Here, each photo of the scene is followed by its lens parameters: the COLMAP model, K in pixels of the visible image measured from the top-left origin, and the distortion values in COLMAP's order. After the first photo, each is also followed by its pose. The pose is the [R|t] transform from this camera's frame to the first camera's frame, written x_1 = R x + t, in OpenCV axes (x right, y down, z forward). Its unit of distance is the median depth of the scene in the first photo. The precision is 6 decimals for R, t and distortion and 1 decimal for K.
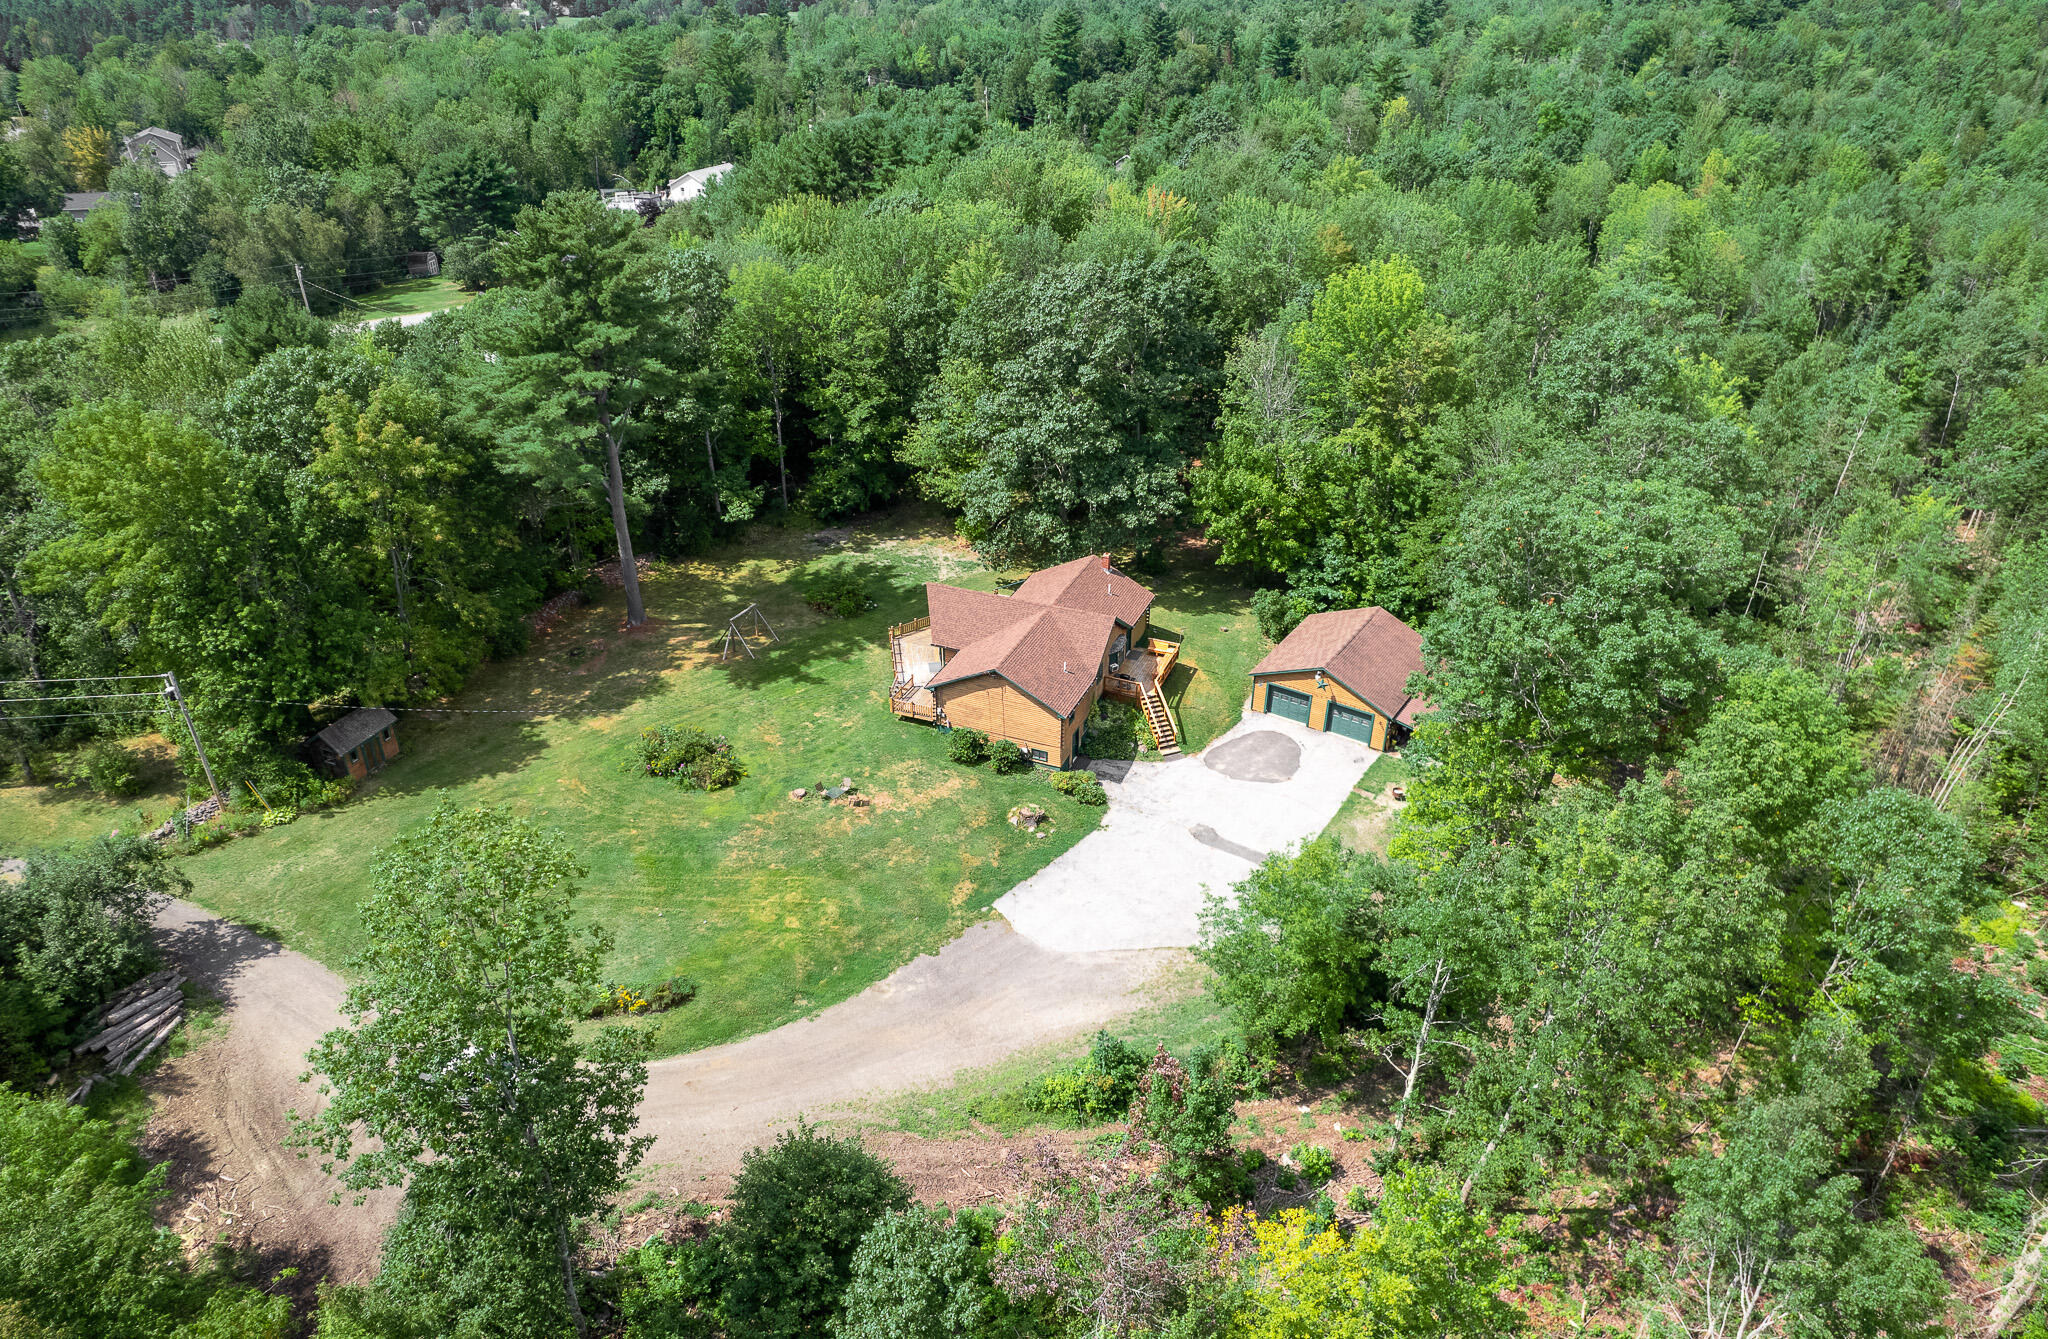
lens RADIAL K [[1424.2, 0, 1021.4], [0, 1424.2, 682.1], [0, 0, 1]] dist [-0.074264, 0.081803]
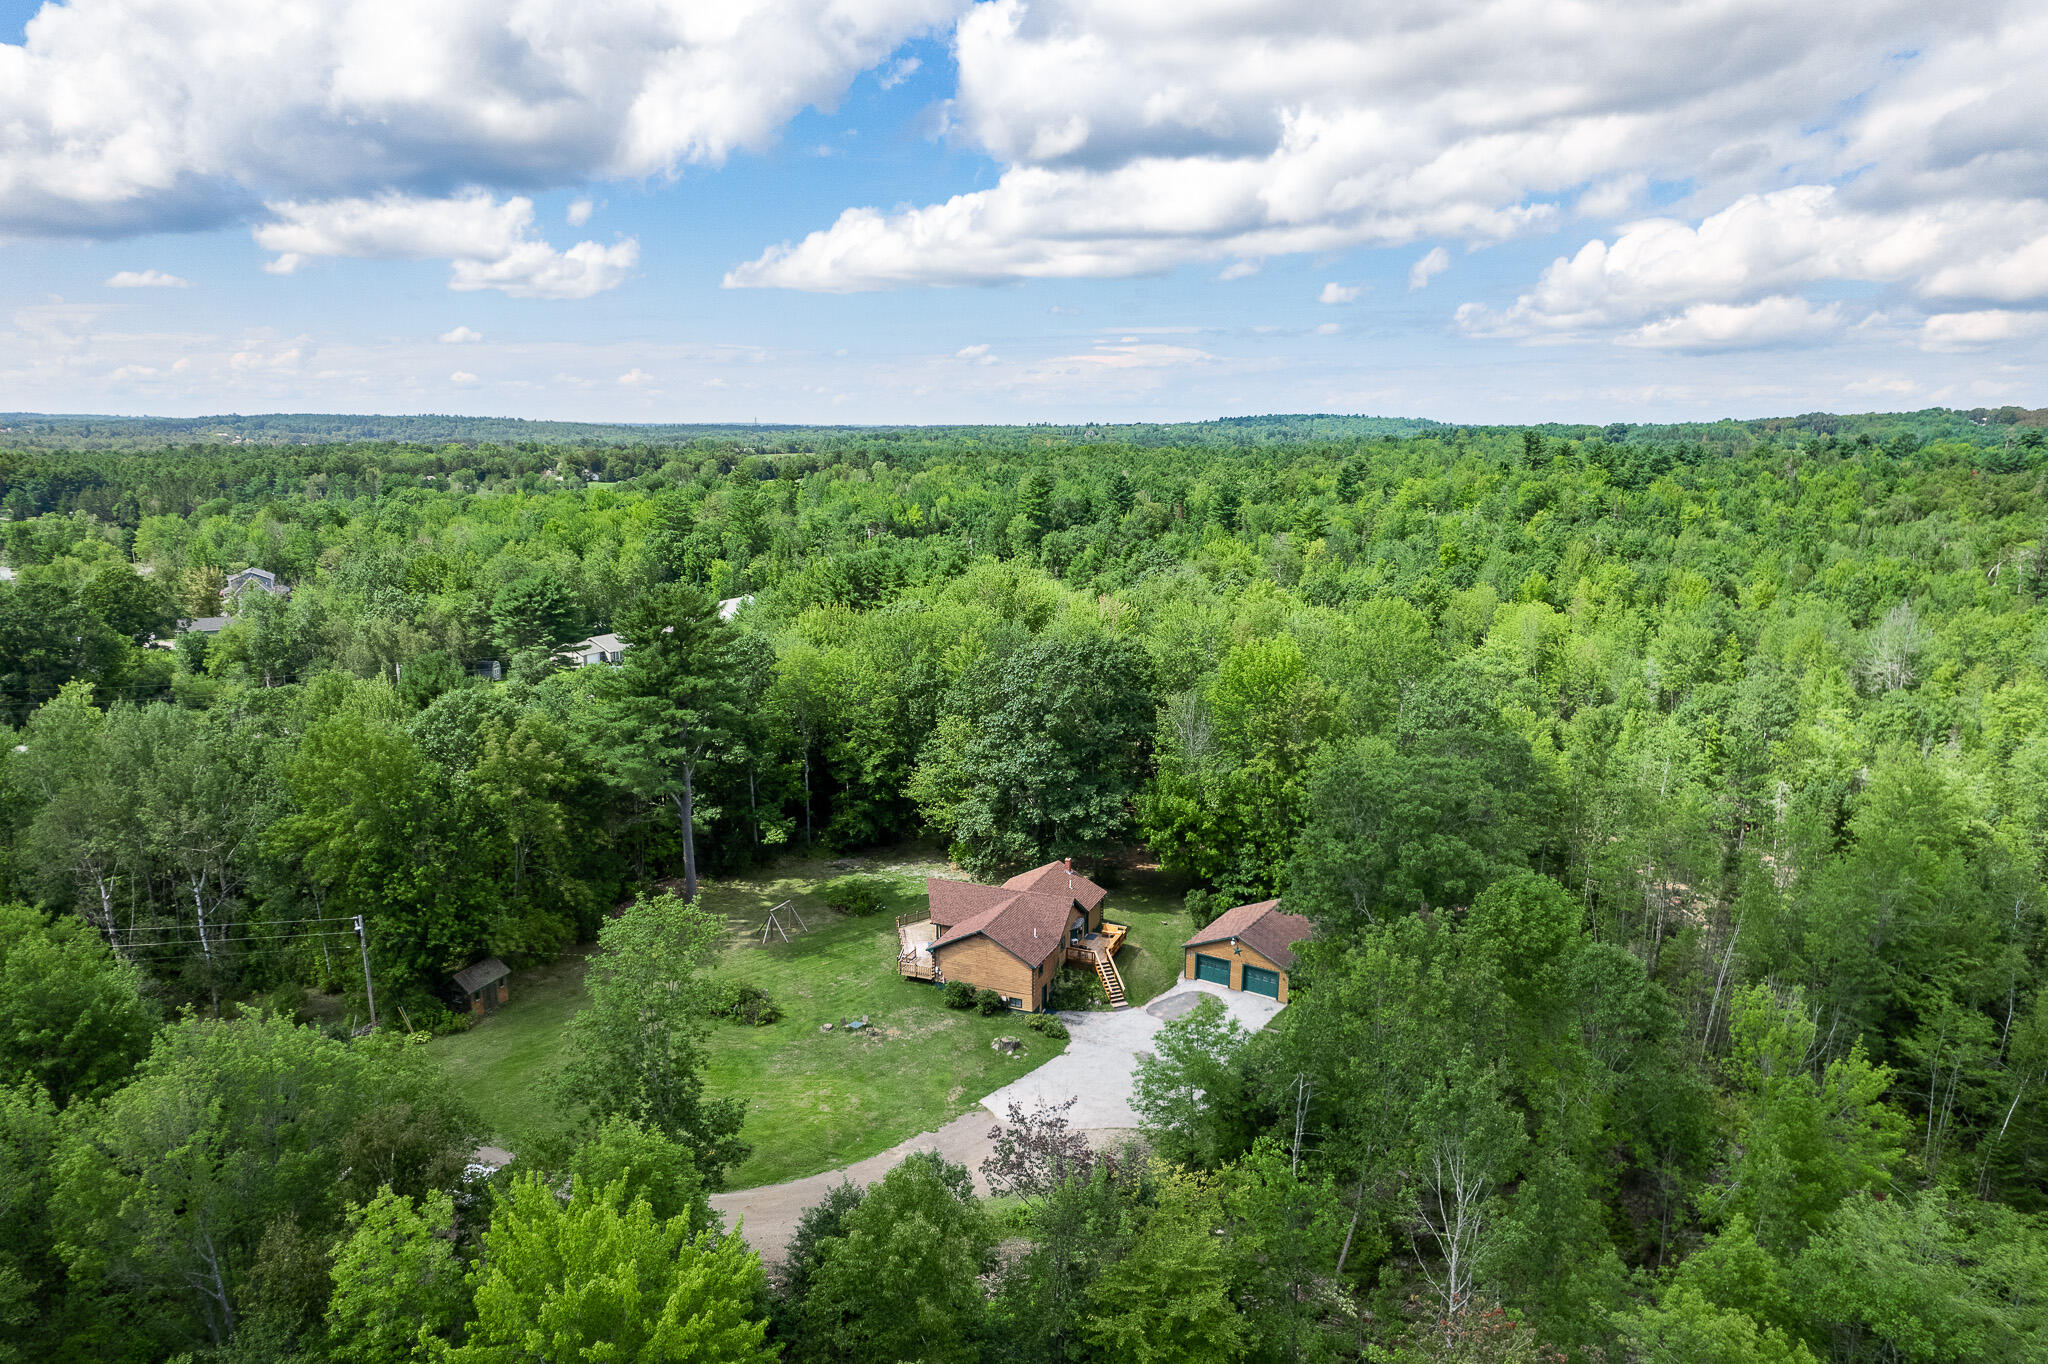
lens RADIAL K [[1332.3, 0, 1028.6], [0, 1332.3, 693.4], [0, 0, 1]] dist [-0.028740, -0.011686]
pose [[0.999796, -0.003839, 0.019854, 0.001450], [0.009245, 0.959979, -0.279920, 0.095288], [-0.017985, 0.280046, 0.959818, -0.175969]]
